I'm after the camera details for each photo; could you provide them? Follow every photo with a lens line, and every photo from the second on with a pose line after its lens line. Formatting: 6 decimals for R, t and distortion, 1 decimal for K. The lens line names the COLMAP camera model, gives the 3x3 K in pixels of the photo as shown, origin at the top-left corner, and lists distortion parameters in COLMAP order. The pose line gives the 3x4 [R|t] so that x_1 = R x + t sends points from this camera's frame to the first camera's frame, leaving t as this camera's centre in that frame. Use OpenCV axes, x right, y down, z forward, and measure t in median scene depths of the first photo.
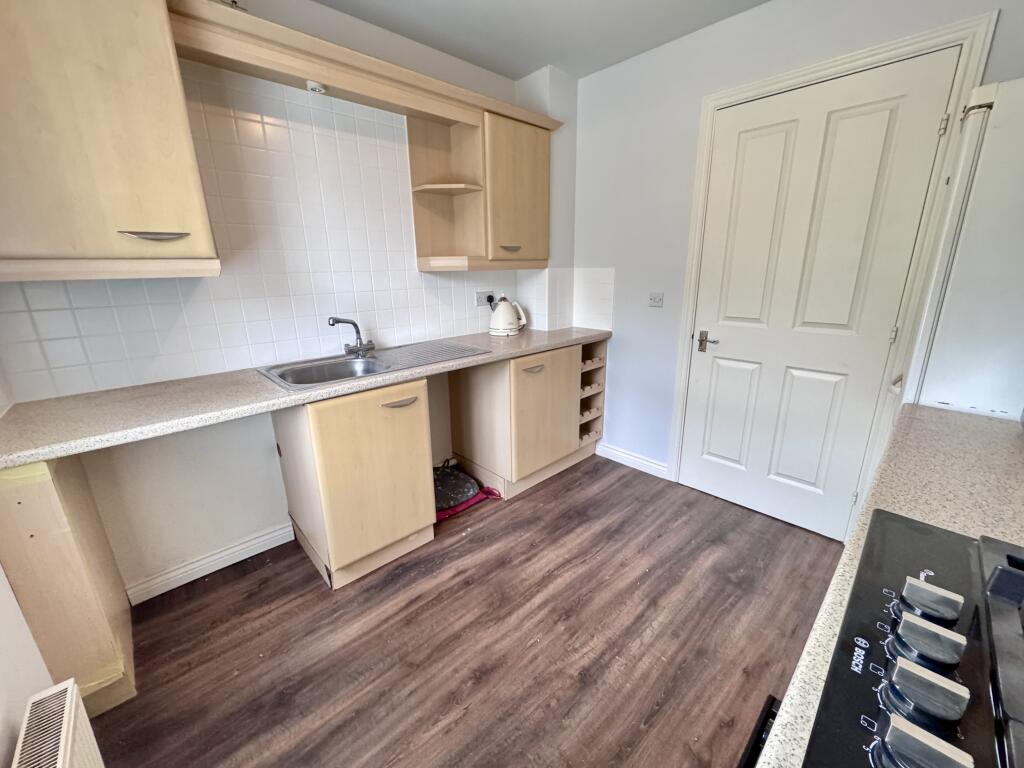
lens RADIAL K [[408.2, 0, 512.7], [0, 408.2, 382.0], [0, 0, 1]] dist [0.000755, 0.000232]
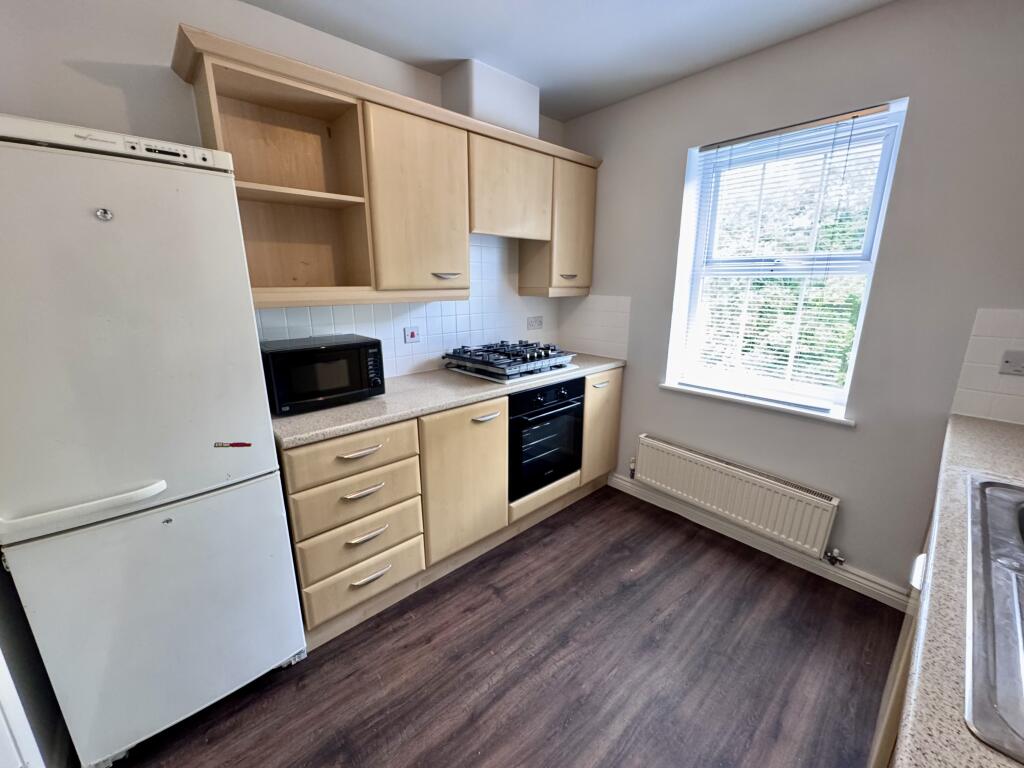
lens RADIAL K [[408.2, 0, 512.7], [0, 408.2, 382.0], [0, 0, 1]] dist [0.000755, 0.000232]
pose [[-0.999701, 0.011017, 0.021821, 0.232052], [0.020390, 0.868193, 0.495808, -0.430345], [-0.013483, 0.496104, -0.868158, 1.322554]]
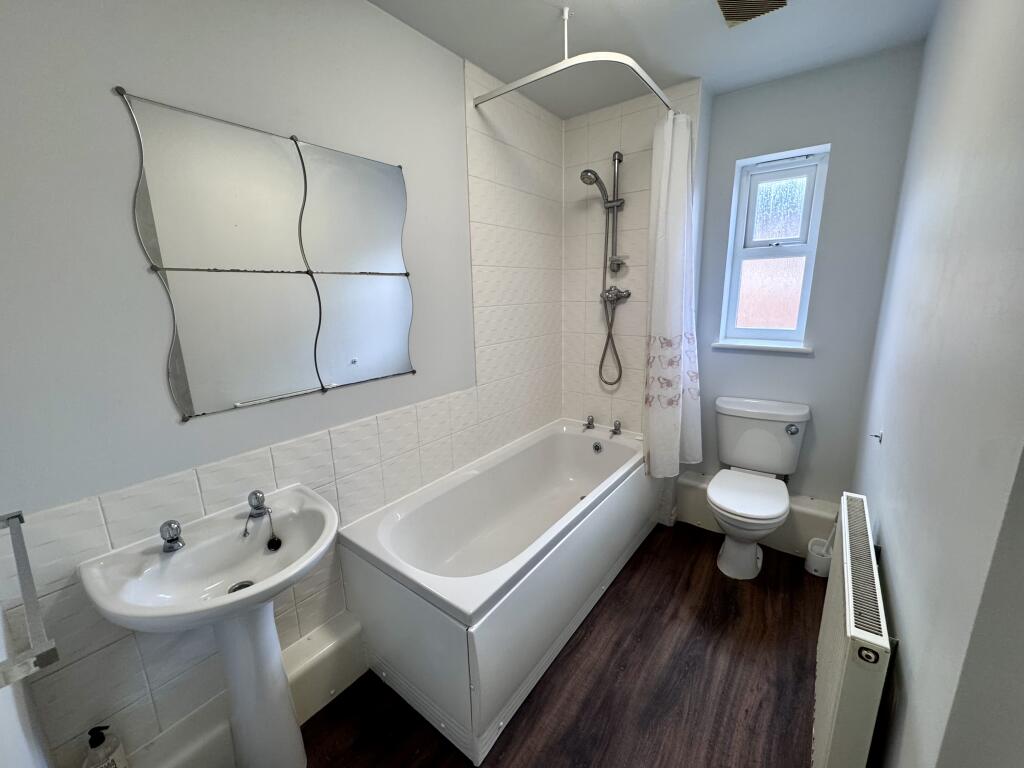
lens RADIAL K [[408.2, 0, 512.7], [0, 408.2, 382.0], [0, 0, 1]] dist [0.000755, 0.000232]
pose [[-0.979842, 0.070820, -0.186799, 0.431430], [-0.026117, 0.881620, 0.471237, -0.534071], [0.198059, 0.466616, -0.861999, 1.614610]]
